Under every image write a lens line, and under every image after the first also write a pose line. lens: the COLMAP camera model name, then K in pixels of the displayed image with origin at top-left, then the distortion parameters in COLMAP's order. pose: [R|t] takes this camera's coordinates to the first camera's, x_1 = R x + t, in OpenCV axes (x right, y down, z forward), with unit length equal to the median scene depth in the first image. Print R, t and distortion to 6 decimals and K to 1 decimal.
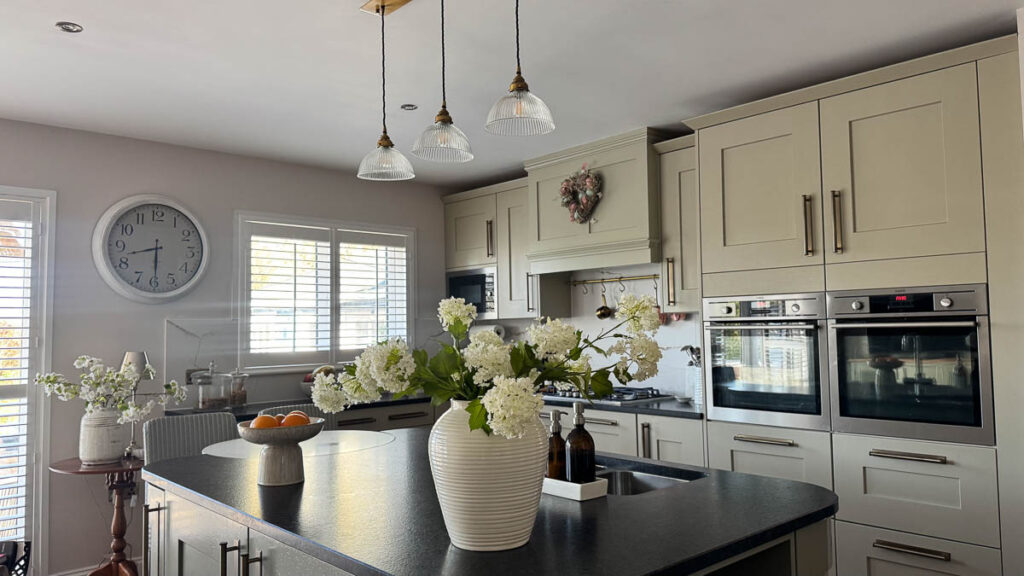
lens RADIAL K [[718.1, 0, 512.0], [0, 718.1, 288.0], [0, 0, 1]] dist [0.151476, -0.249180]
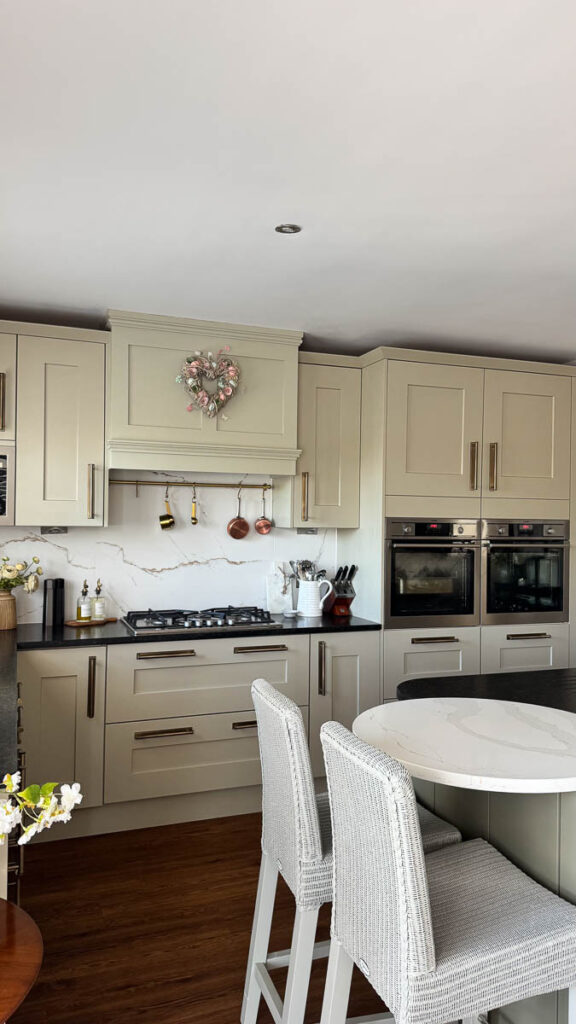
lens RADIAL K [[718.1, 0, 290.0], [0, 718.1, 512.9], [0, 0, 1]] dist [0.151476, -0.249180]
pose [[0.365271, 0.032272, 0.930342, -0.744428], [-0.072889, 0.997322, -0.005977, 0.022594], [-0.928043, -0.065628, 0.366645, 0.703003]]
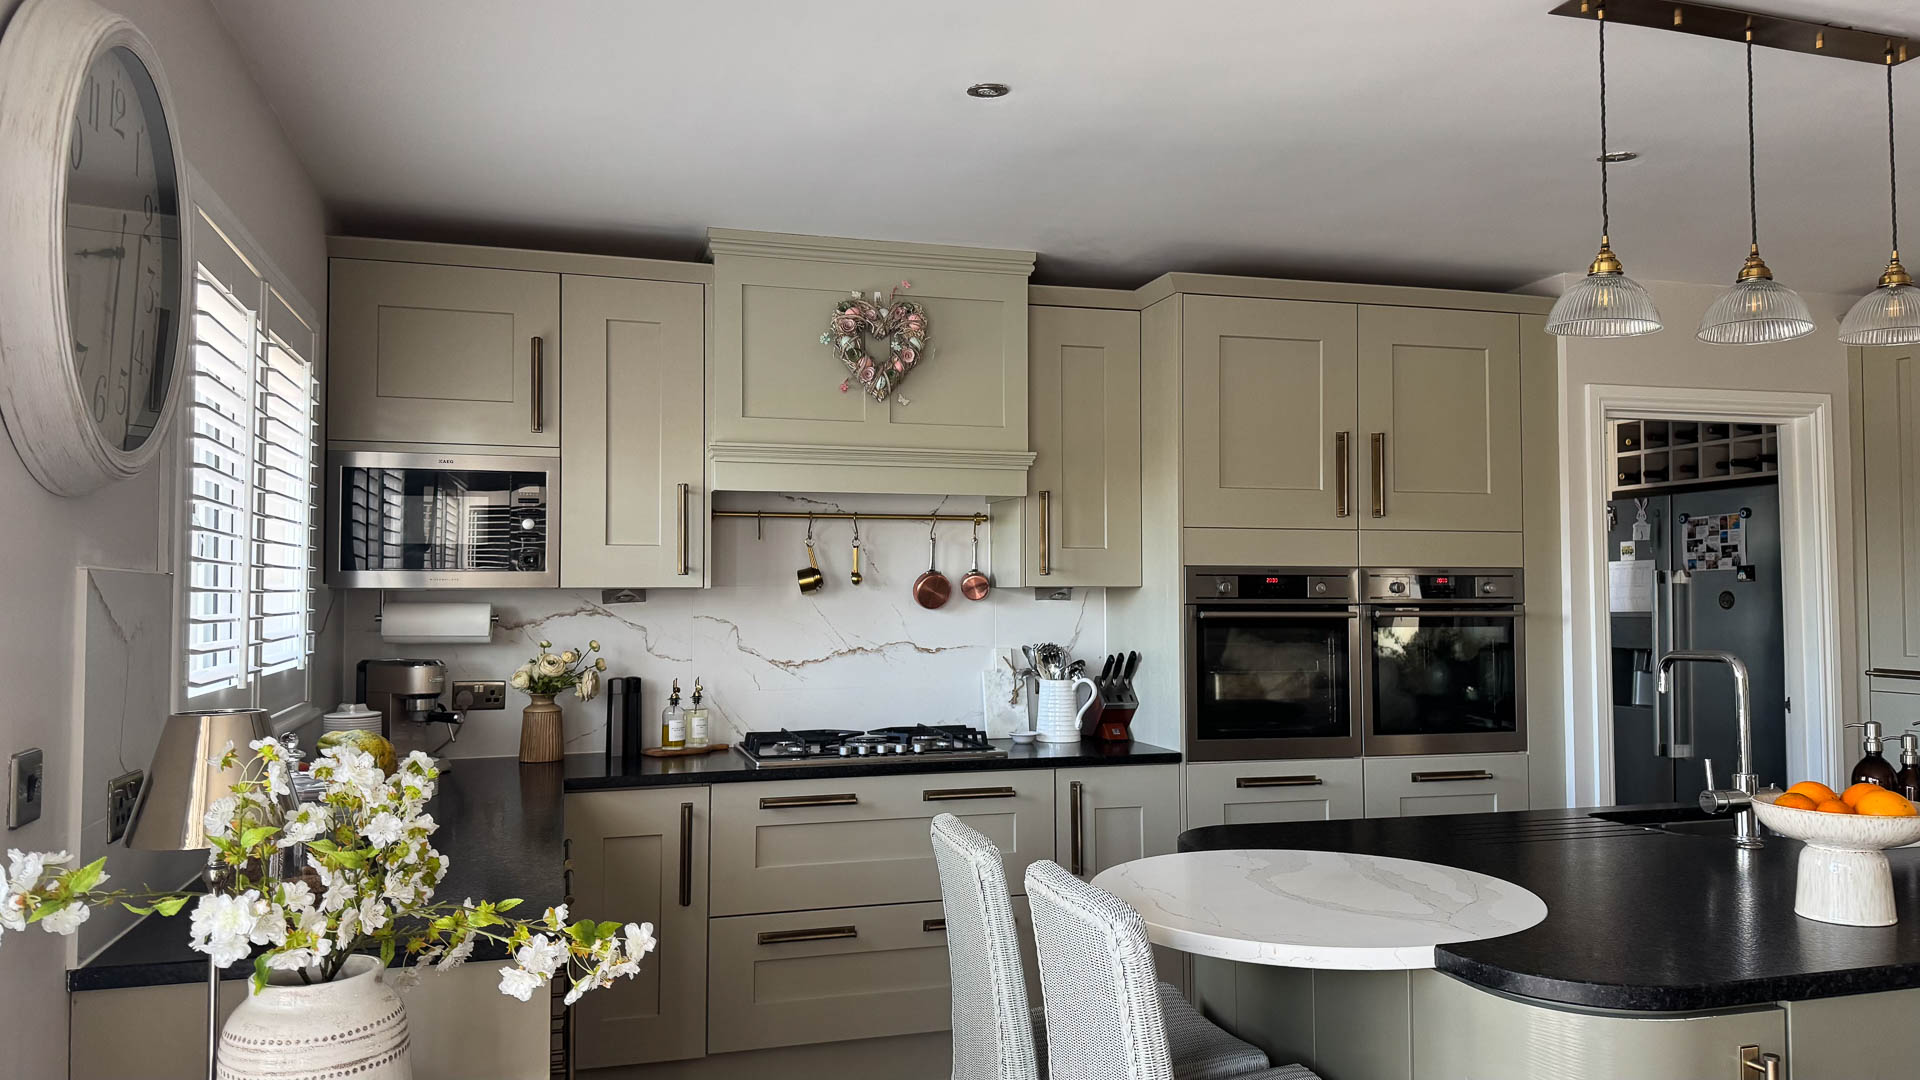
lens RADIAL K [[1346.4, 0, 960.0], [0, 1346.4, 540.0], [0, 0, 1]] dist [0.151476, -0.249180]
pose [[0.435099, 0.056048, 0.898637, -0.816524], [-0.057266, 0.997763, -0.034504, 0.040220], [-0.898560, -0.036448, 0.437335, 0.634746]]
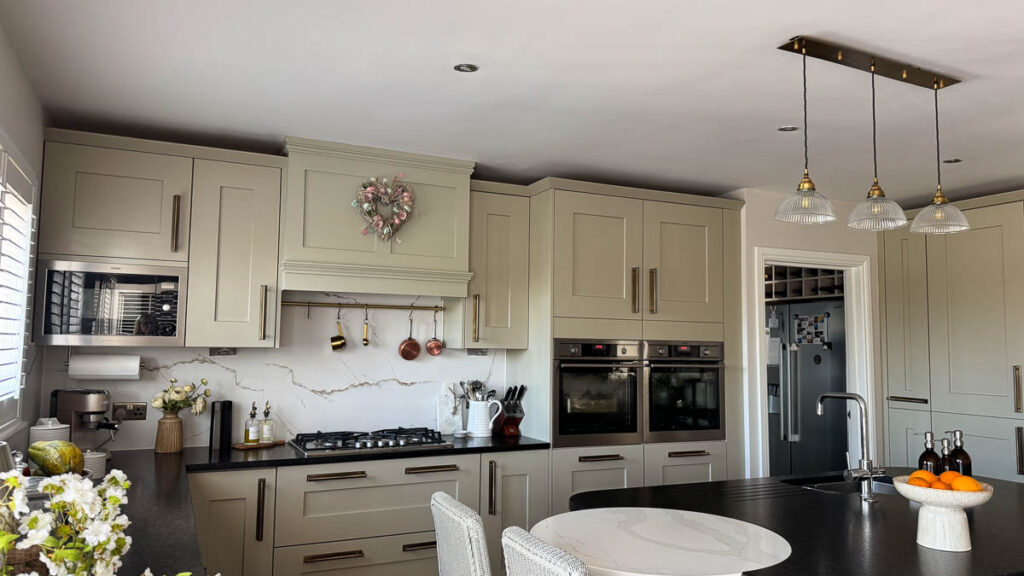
lens RADIAL K [[718.1, 0, 512.0], [0, 718.1, 288.0], [0, 0, 1]] dist [0.151476, -0.249180]
pose [[0.285105, 0.100184, 0.953246, -0.780308], [-0.072400, 0.993932, -0.082806, 0.031404], [-0.955758, -0.045406, 0.290628, 0.704994]]
